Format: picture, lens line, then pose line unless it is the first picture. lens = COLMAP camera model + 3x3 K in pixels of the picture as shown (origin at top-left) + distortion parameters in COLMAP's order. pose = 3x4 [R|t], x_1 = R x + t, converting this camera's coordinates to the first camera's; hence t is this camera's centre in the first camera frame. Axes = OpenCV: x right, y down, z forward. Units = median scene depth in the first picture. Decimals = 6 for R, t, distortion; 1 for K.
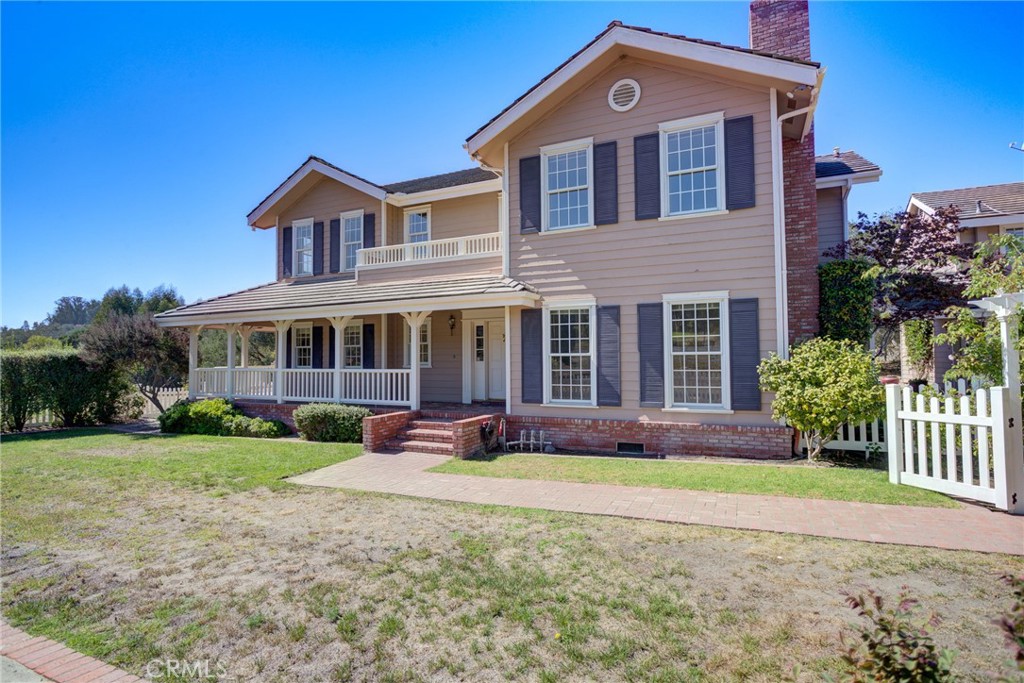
lens RADIAL K [[505.4, 0, 512.0], [0, 505.4, 341.5], [0, 0, 1]] dist [-0.020403, 0.011535]
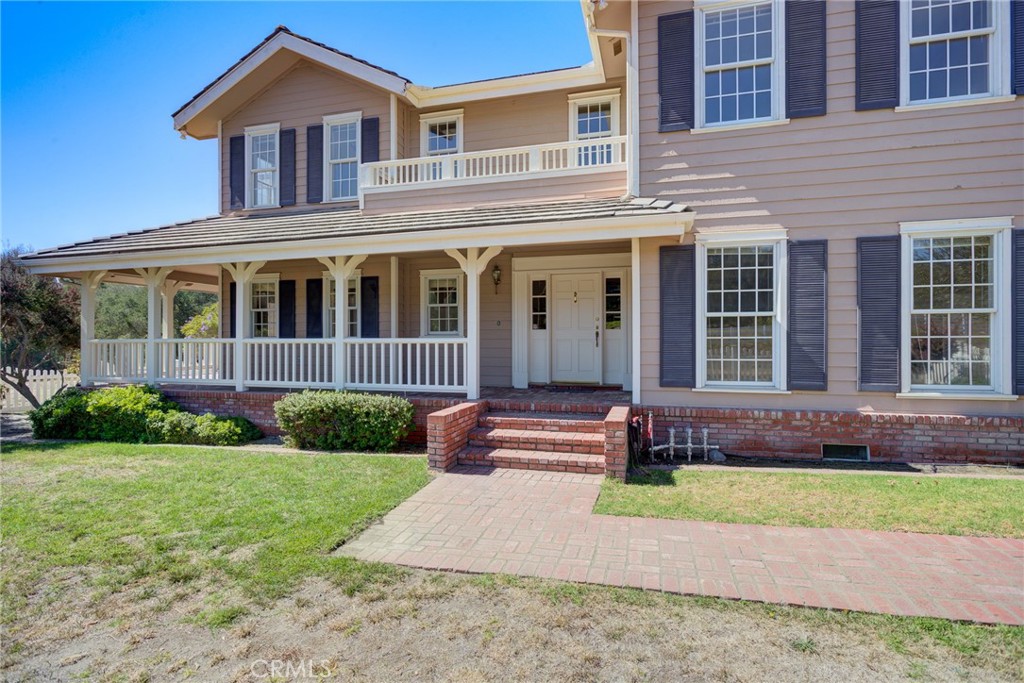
lens RADIAL K [[505.4, 0, 512.0], [0, 505.4, 341.5], [0, 0, 1]] dist [-0.020403, 0.011535]
pose [[0.986467, 0.004756, 0.163892, -0.250328], [-0.010403, 0.999381, 0.033617, 0.036661], [-0.163630, -0.034867, 0.985905, 0.336413]]
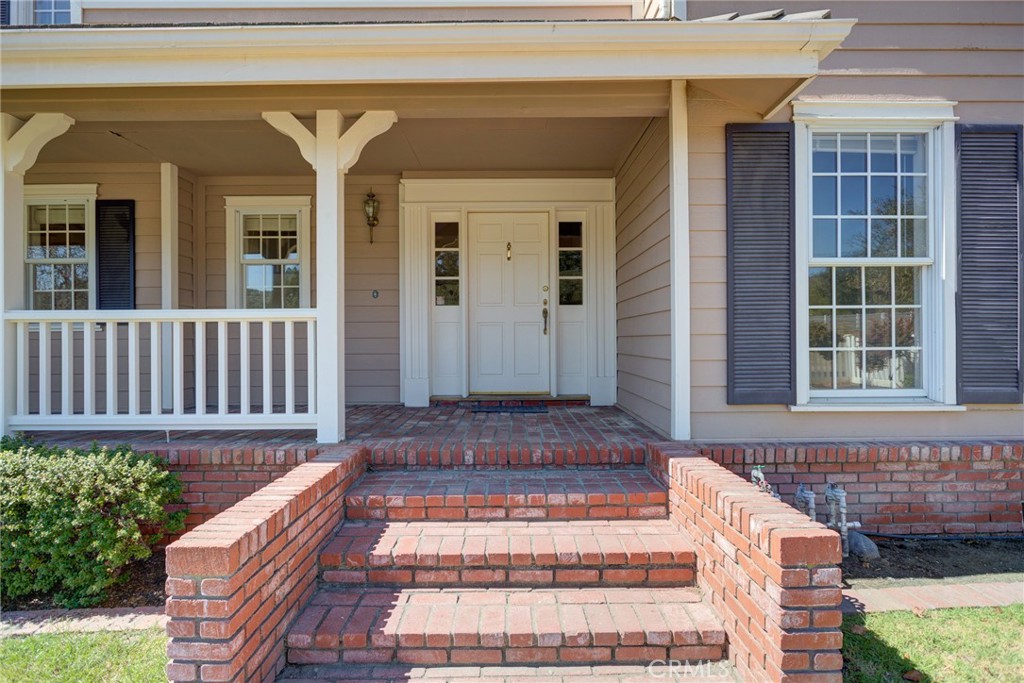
lens RADIAL K [[505.4, 0, 512.0], [0, 505.4, 341.5], [0, 0, 1]] dist [-0.020403, 0.011535]
pose [[0.904078, 0.000828, 0.427367, -0.222535], [-0.014320, 0.999495, 0.028356, 0.064403], [-0.427128, -0.031756, 0.903634, 0.678098]]
